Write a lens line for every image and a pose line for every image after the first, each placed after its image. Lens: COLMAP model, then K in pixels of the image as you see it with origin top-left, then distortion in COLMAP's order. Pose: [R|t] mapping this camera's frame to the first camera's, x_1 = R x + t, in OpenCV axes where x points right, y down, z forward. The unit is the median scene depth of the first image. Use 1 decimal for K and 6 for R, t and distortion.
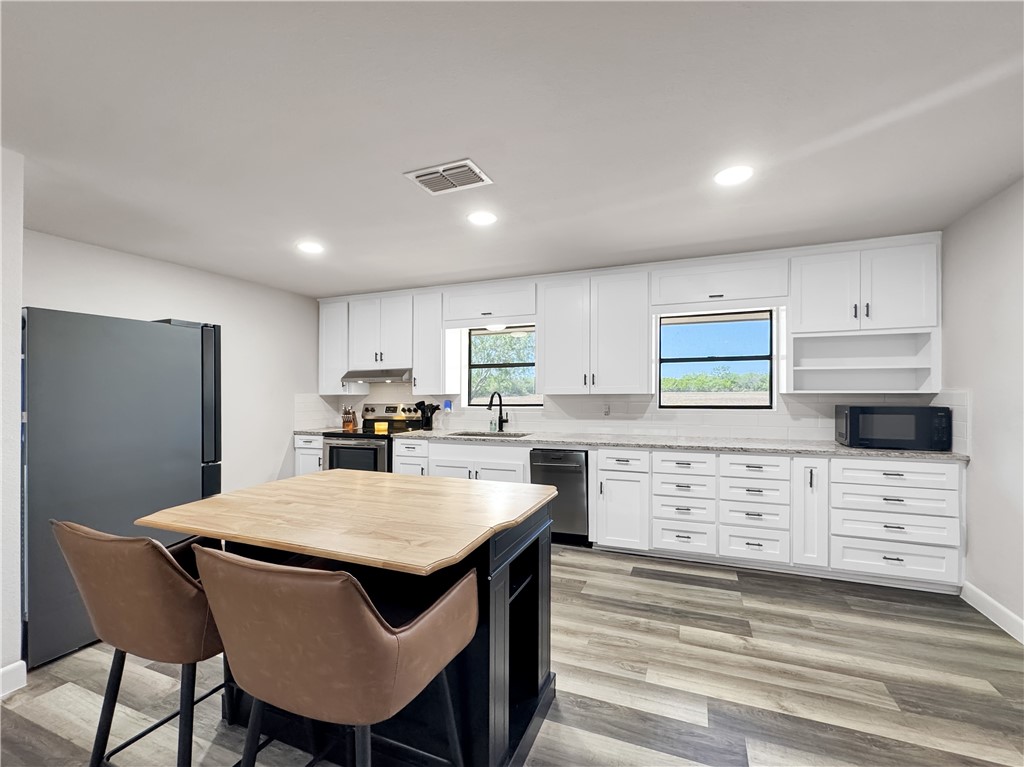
lens RADIAL K [[422.0, 0, 494.9], [0, 422.0, 394.3], [0, 0, 1]] dist [0.000747, -0.000059]
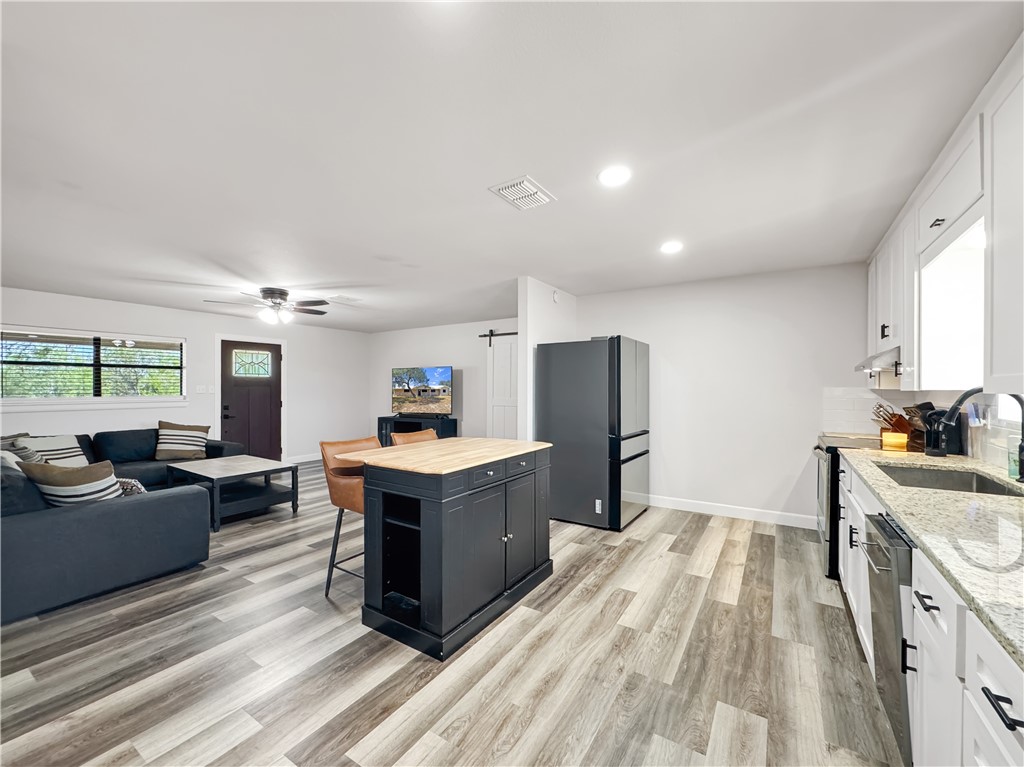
lens RADIAL K [[411.0, 0, 483.7], [0, 411.0, 385.7], [0, 0, 1]] dist [0.000151, -0.000180]
pose [[-0.162090, 0.004644, -0.986765, 0.721465], [-0.006229, 0.999964, 0.005729, -0.006371], [0.986756, 0.007075, -0.162055, 0.780552]]
